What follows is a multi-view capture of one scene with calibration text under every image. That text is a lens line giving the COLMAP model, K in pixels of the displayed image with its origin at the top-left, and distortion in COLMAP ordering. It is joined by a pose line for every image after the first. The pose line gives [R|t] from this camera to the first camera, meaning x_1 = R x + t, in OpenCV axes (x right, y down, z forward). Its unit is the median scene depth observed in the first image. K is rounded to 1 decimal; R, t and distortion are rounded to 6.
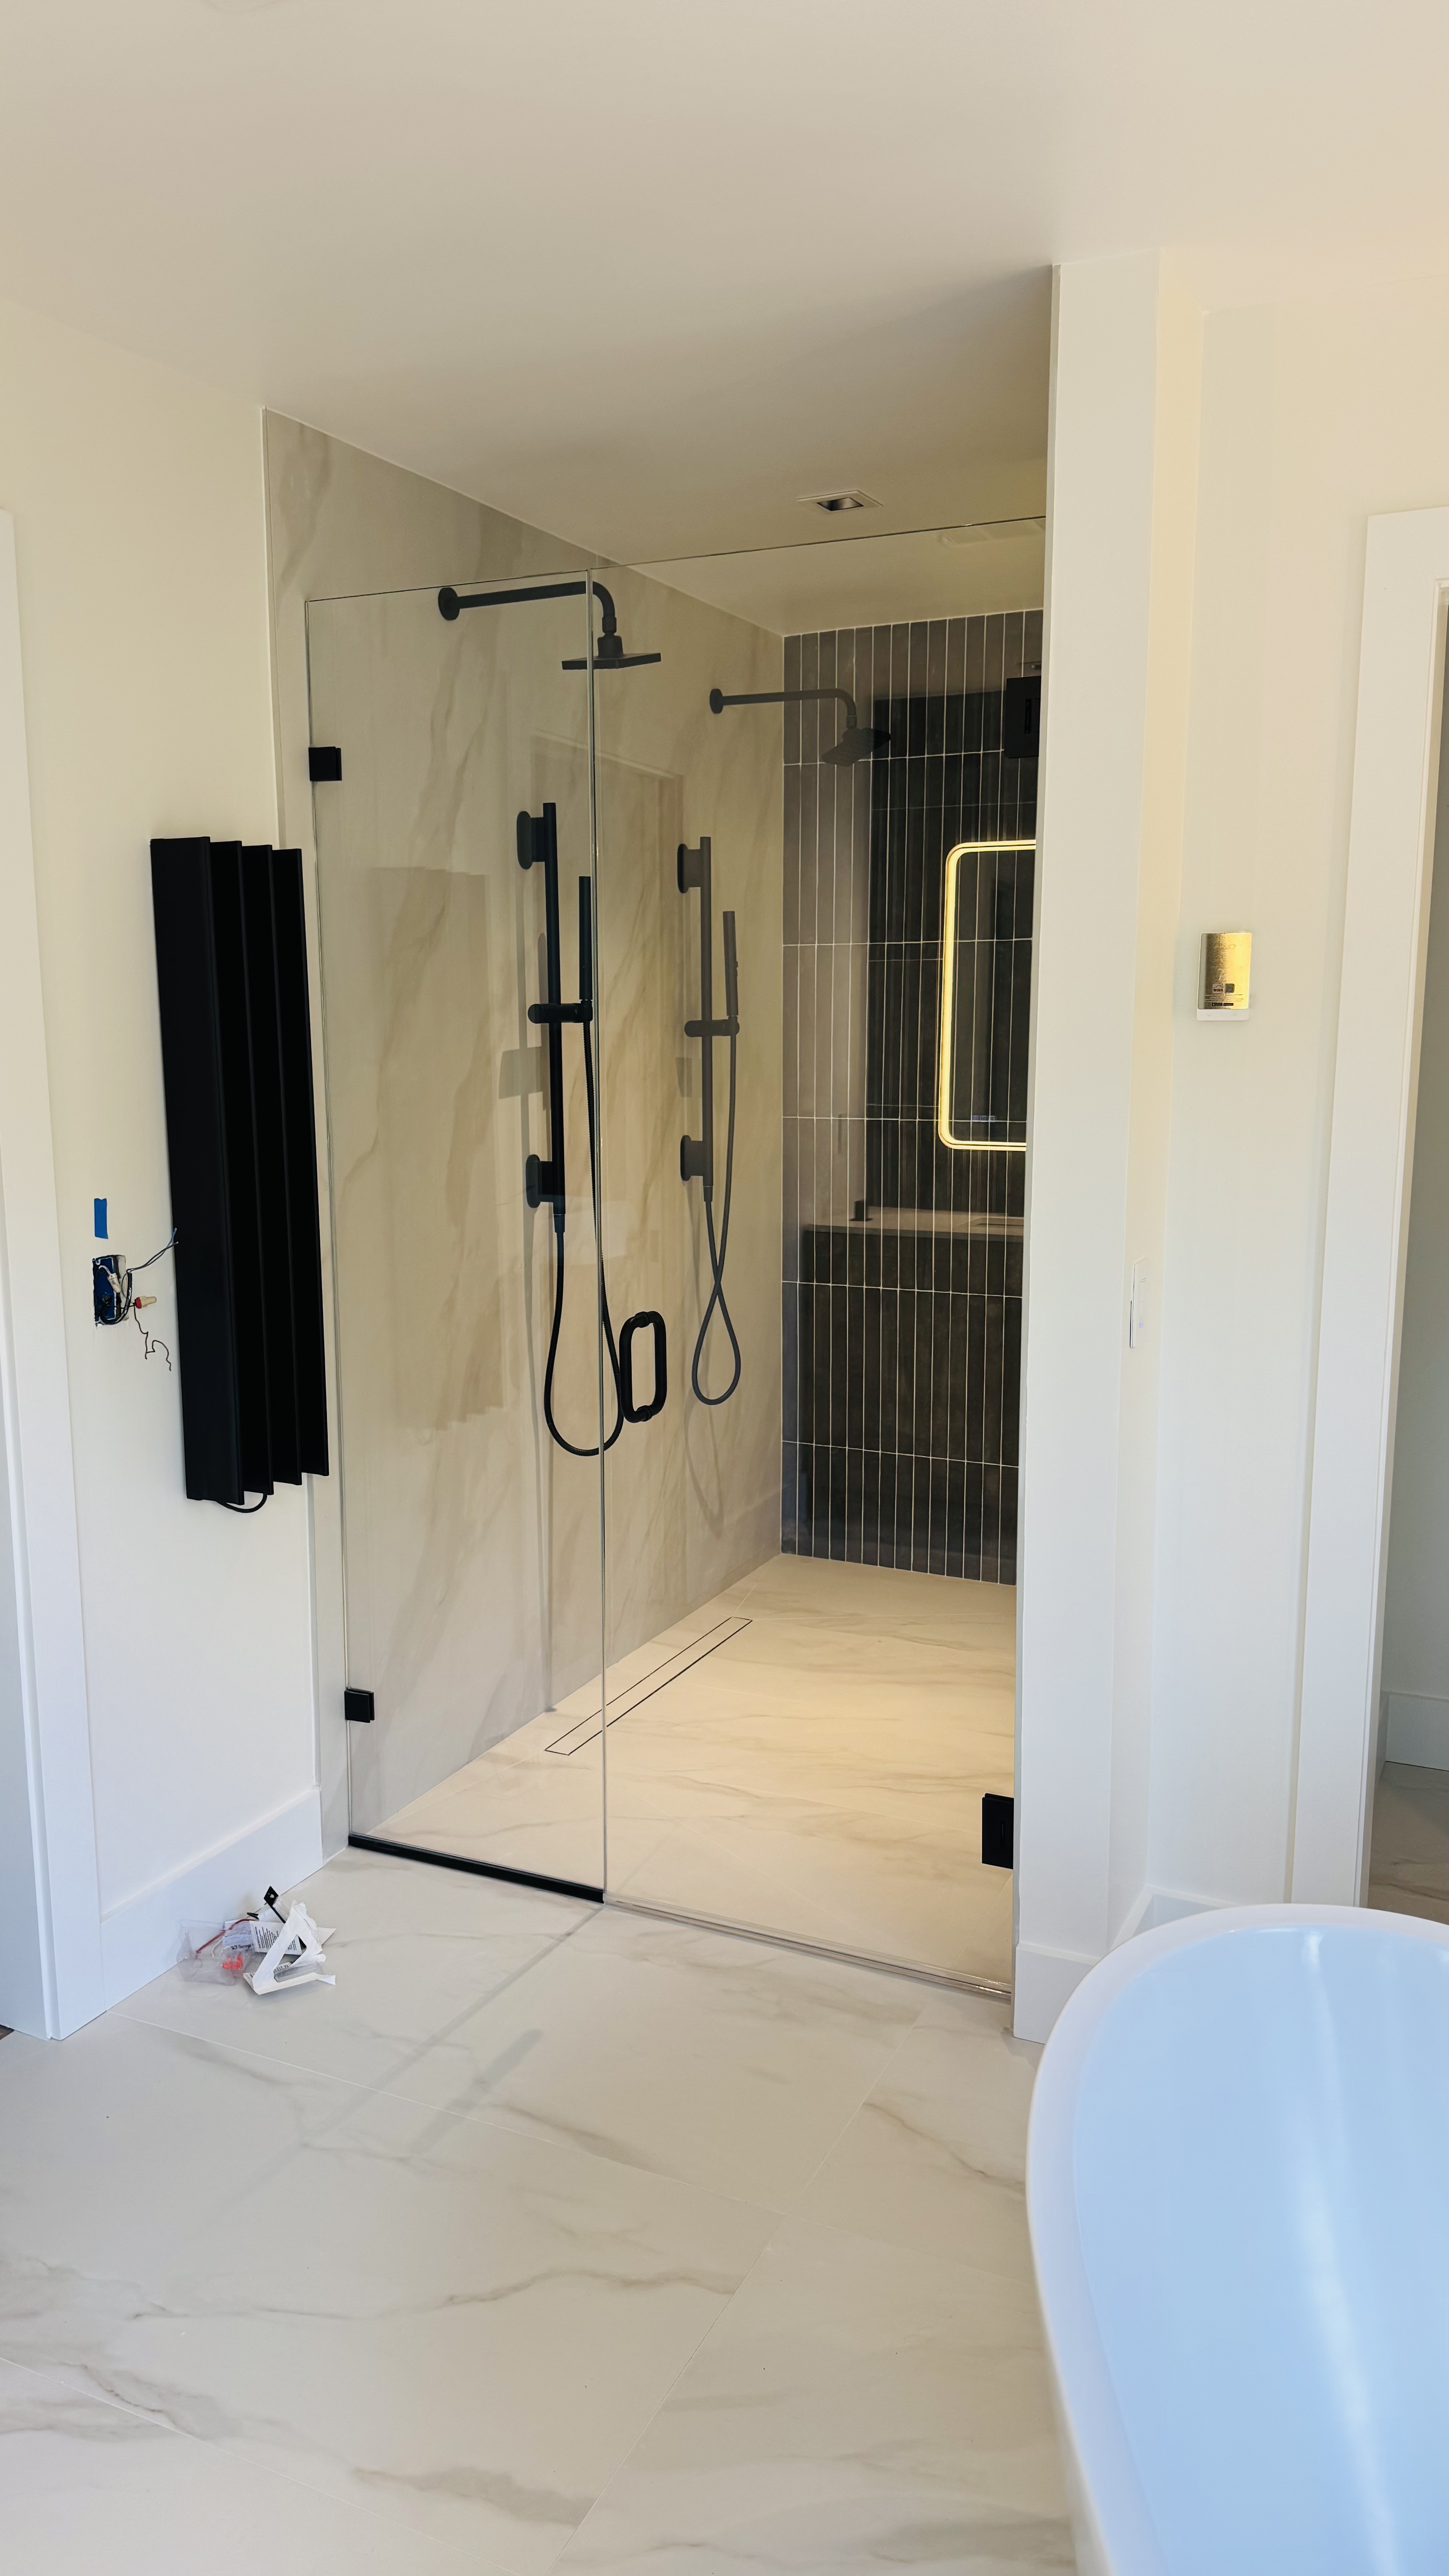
lens RADIAL K [[1757.3, 0, 724.5], [0, 1757.3, 1288.0], [0, 0, 1]] dist [0.108505, -0.210700]
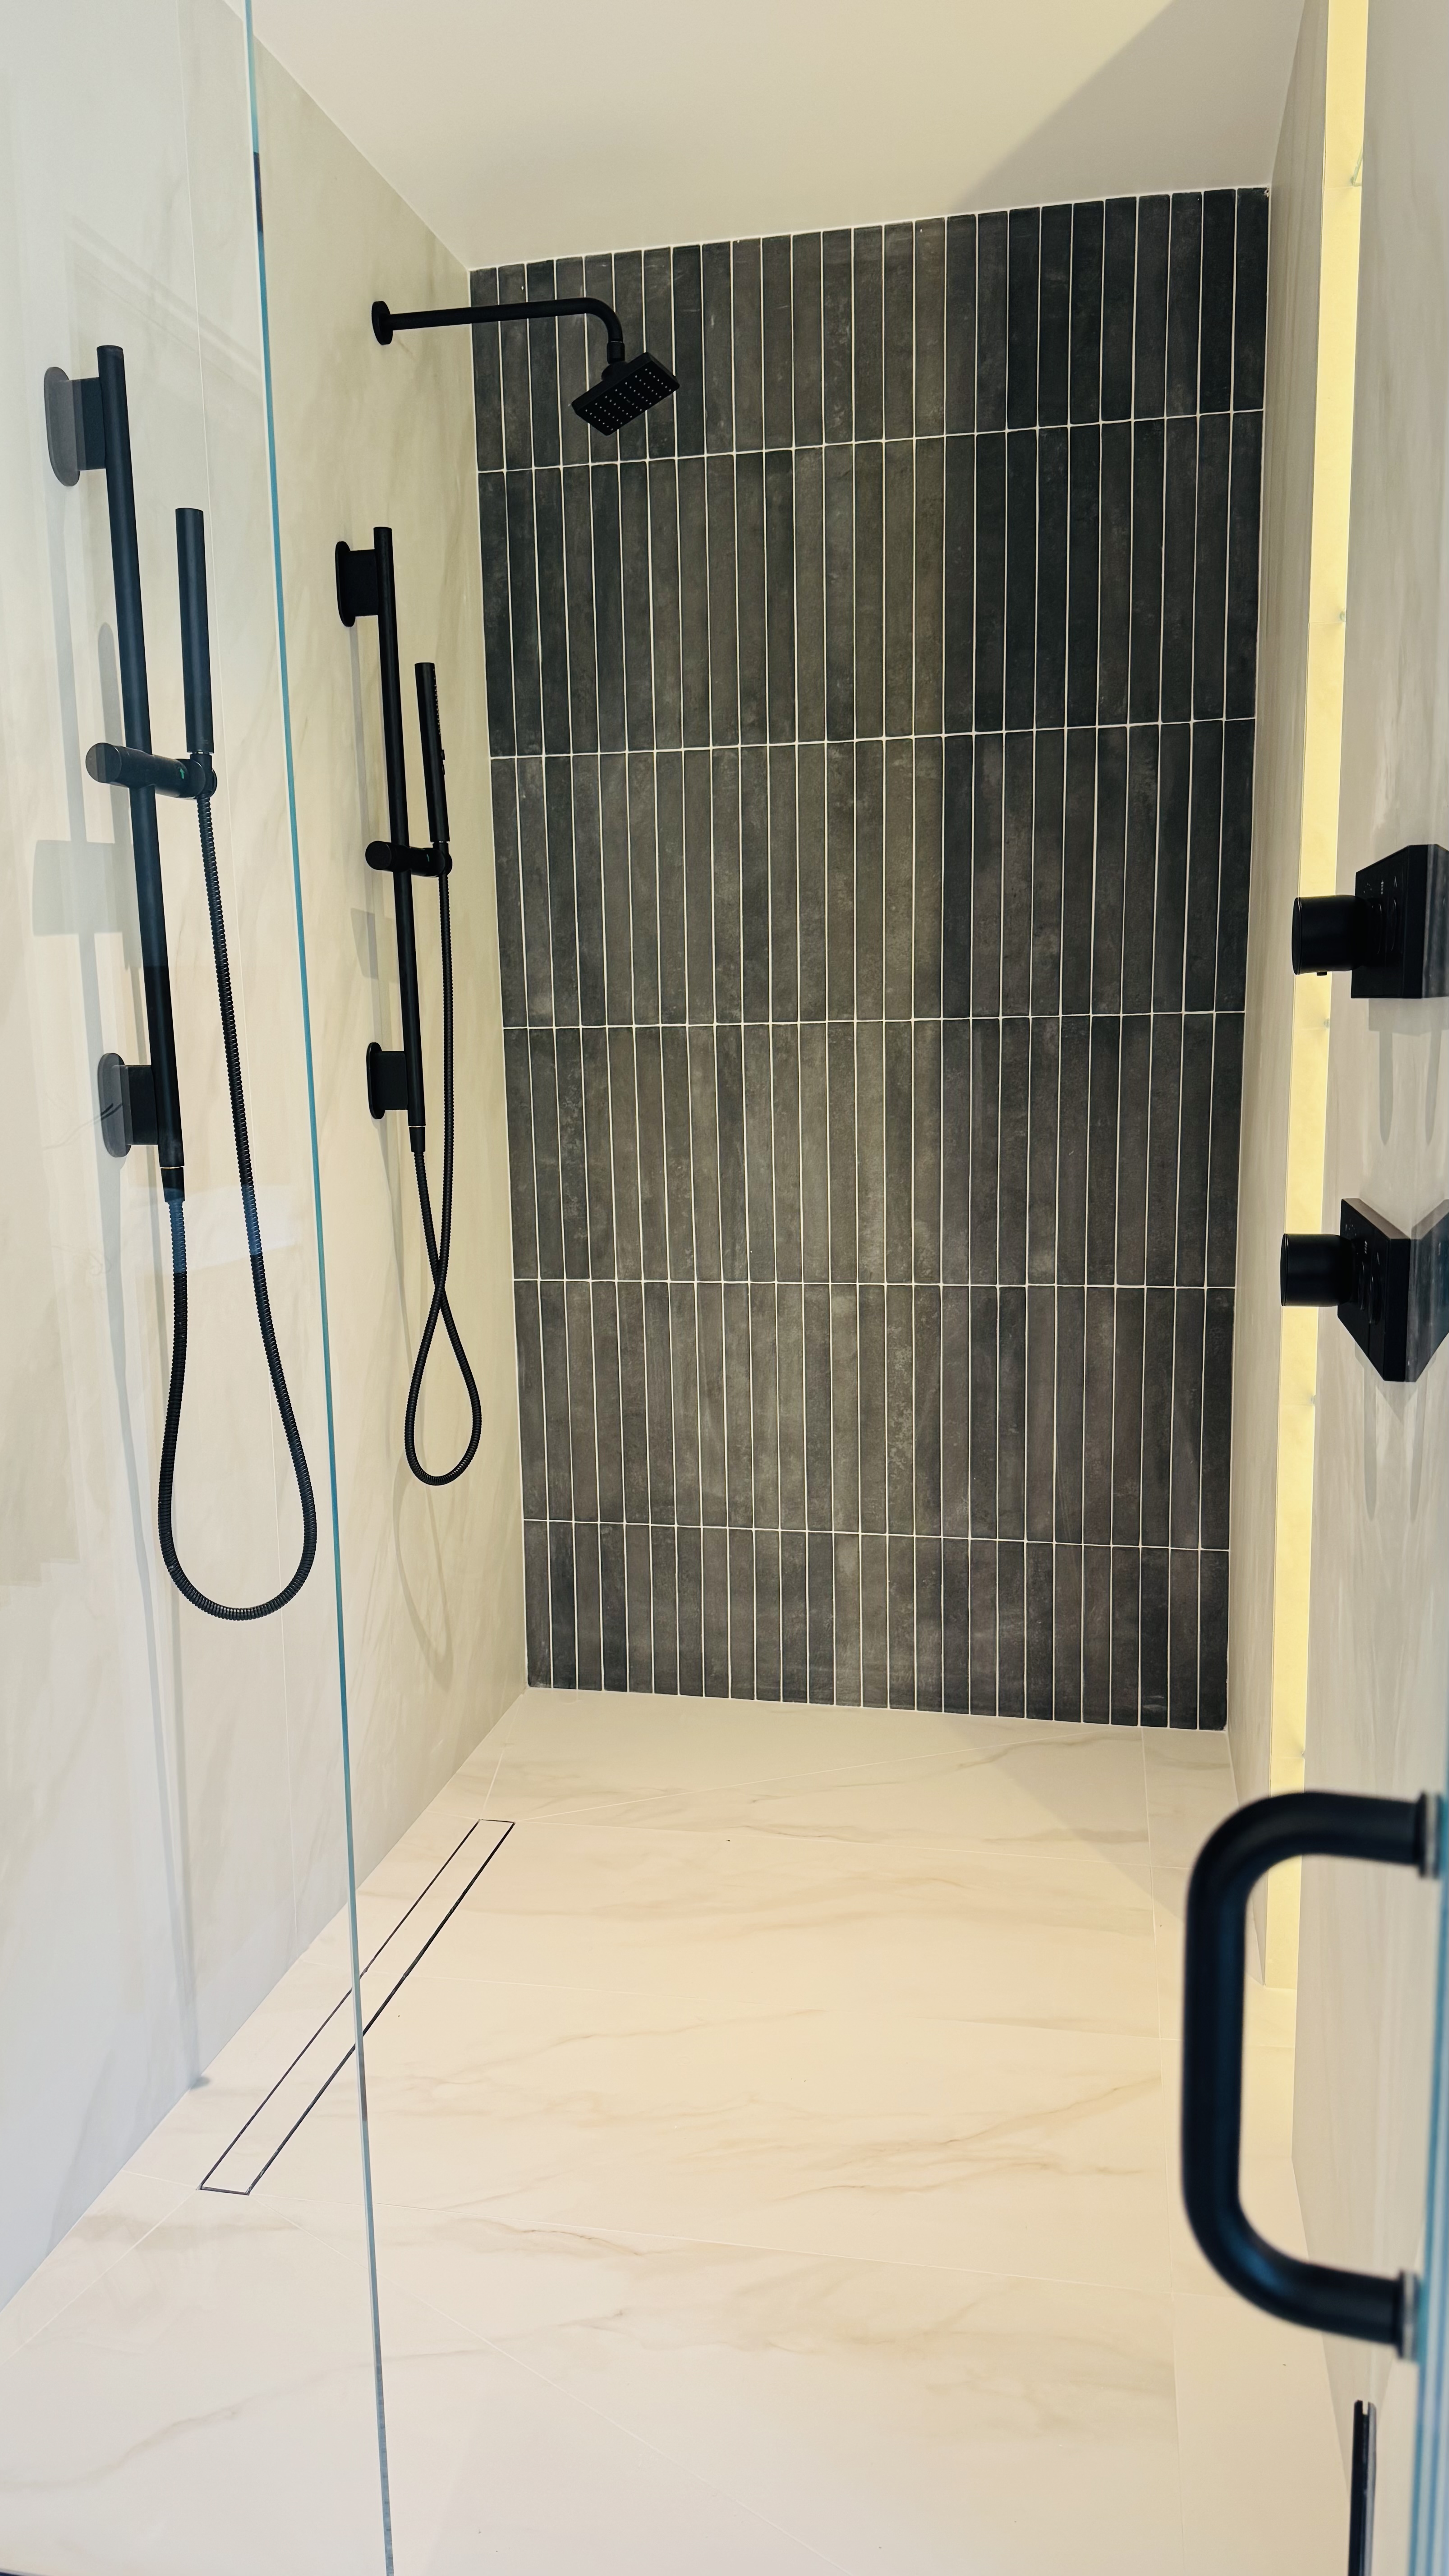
lens RADIAL K [[1757.3, 0, 724.5], [0, 1757.3, 1288.0], [0, 0, 1]] dist [0.108505, -0.210700]
pose [[0.970393, -0.055232, 0.235134, -0.052501], [0.054827, 0.998462, 0.008266, -0.001946], [-0.235228, 0.004871, 0.971928, 0.392364]]
